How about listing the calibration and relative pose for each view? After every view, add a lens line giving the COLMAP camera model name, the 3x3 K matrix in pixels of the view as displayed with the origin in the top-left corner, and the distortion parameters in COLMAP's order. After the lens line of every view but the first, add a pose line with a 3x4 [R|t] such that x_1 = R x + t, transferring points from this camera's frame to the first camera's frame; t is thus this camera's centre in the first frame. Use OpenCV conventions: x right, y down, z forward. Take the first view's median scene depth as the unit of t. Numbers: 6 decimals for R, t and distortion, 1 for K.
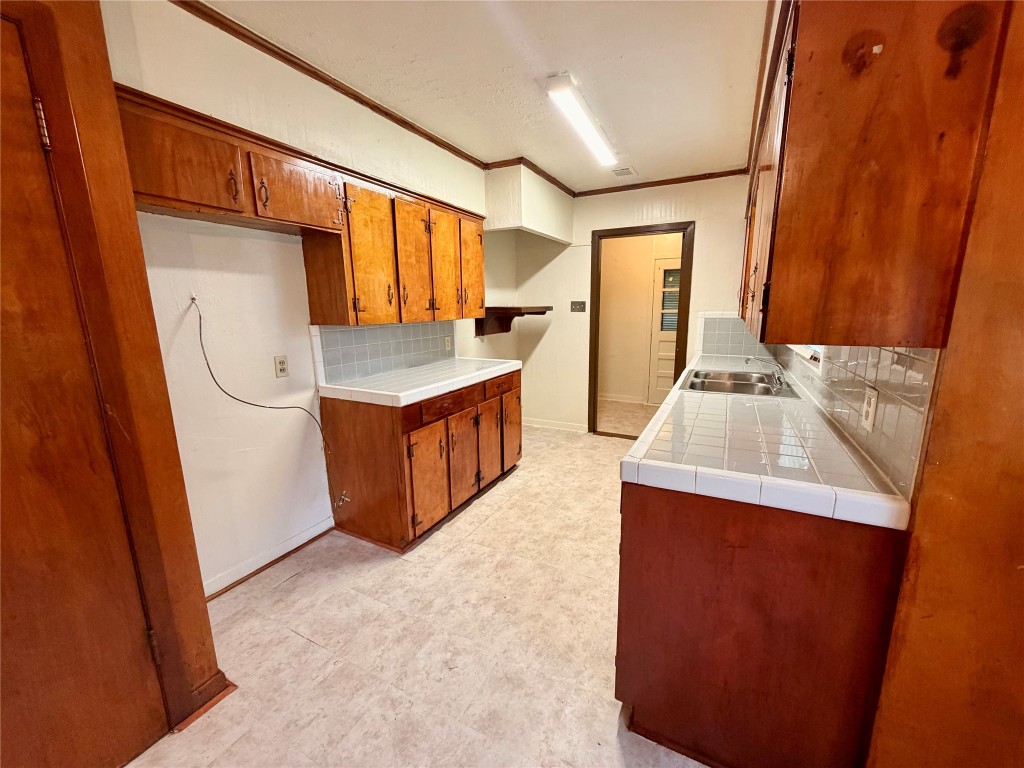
lens RADIAL K [[407.8, 0, 516.1], [0, 407.8, 384.5], [0, 0, 1]] dist [0.000187, -0.000091]
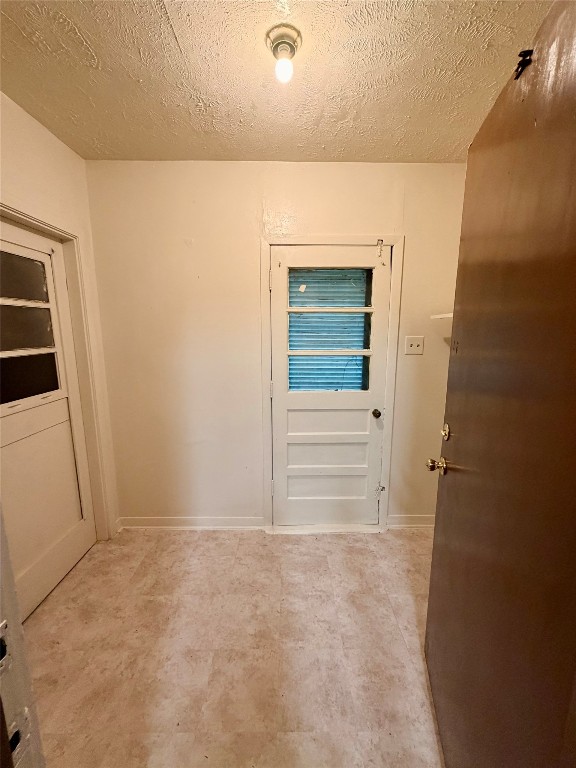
lens RADIAL K [[305.9, 0, 286.8], [0, 305.9, 383.9], [0, 0, 1]] dist [0.000187, -0.000091]
pose [[0.884074, -0.067529, 0.462442, 0.376468], [0.078049, 0.996943, -0.003629, -0.293552], [-0.460784, 0.039301, 0.886642, 1.409541]]
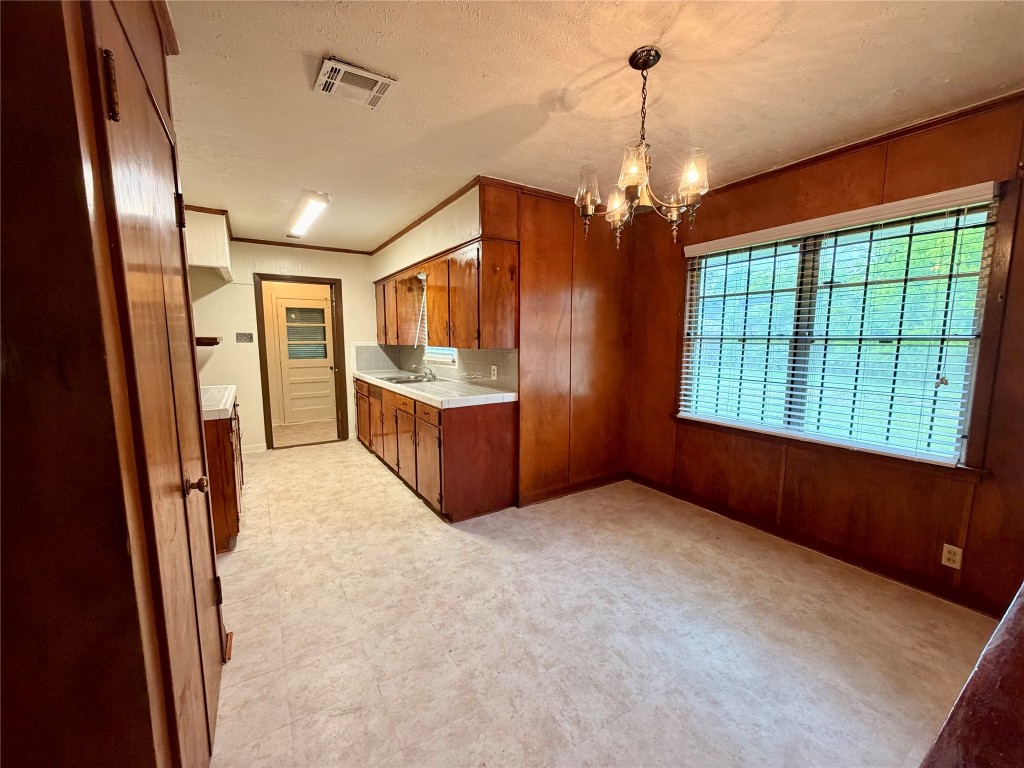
lens RADIAL K [[407.8, 0, 514.1], [0, 407.8, 385.9], [0, 0, 1]] dist [0.000187, -0.000091]
pose [[0.500992, -0.089830, 0.860778, -0.697737], [0.156461, 0.987611, 0.012002, 0.061780], [-0.851192, 0.128665, 0.508840, -0.261262]]
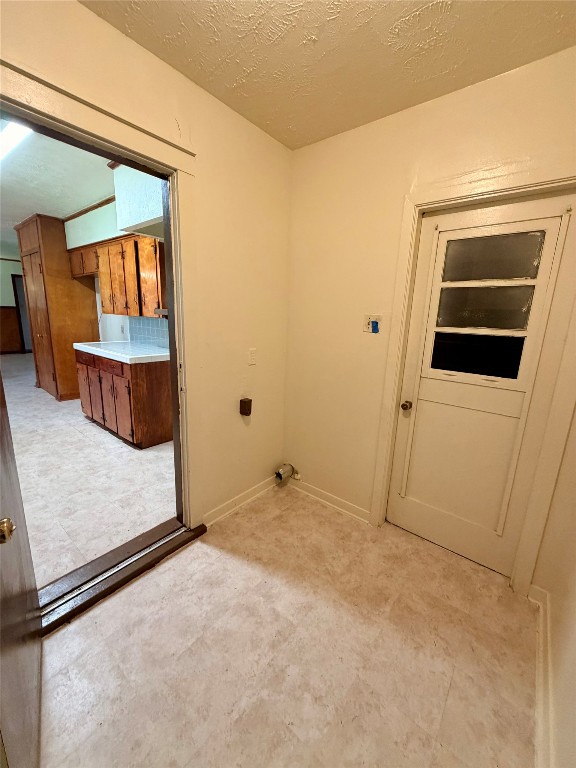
lens RADIAL K [[305.9, 0, 288.0], [0, 305.9, 381.5], [0, 0, 1]] dist [0.000187, -0.000091]
pose [[-0.200616, 0.216583, -0.955429, 0.897122], [-0.221296, 0.940030, 0.259559, -0.375030], [0.954349, 0.263504, -0.140656, 1.905129]]
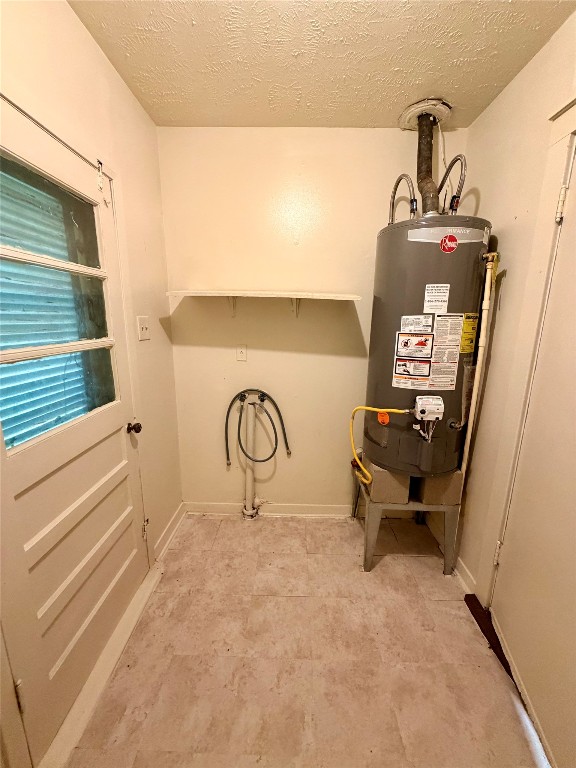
lens RADIAL K [[305.9, 0, 289.7], [0, 305.9, 384.2], [0, 0, 1]] dist [0.000187, -0.000091]
pose [[-0.448711, -0.180099, 0.875341, 0.345662], [0.164985, 0.945953, 0.279201, -0.386397], [-0.878315, 0.269699, -0.394746, 1.961368]]
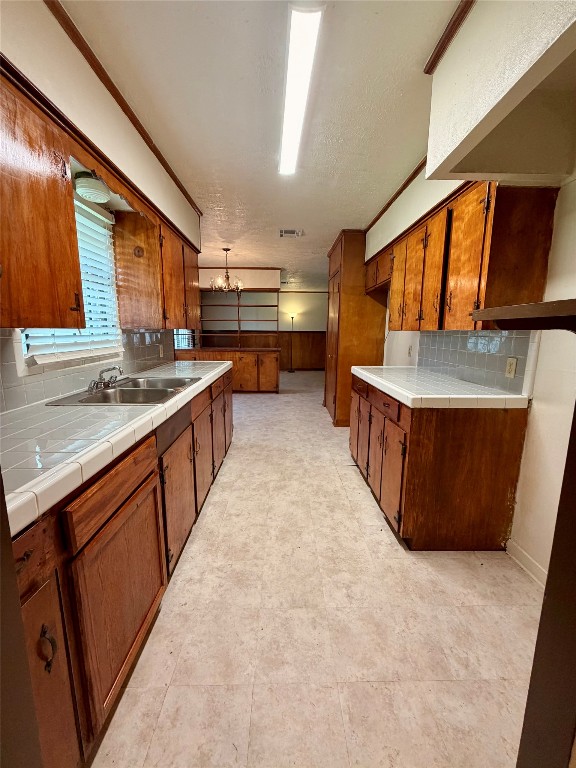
lens RADIAL K [[305.9, 0, 287.1], [0, 305.9, 382.8], [0, 0, 1]] dist [0.000187, -0.000091]
pose [[-0.880269, 0.087521, -0.466333, 0.507470], [-0.083867, 0.938664, 0.334479, -0.275978], [0.467004, 0.333542, -0.818937, 1.604419]]
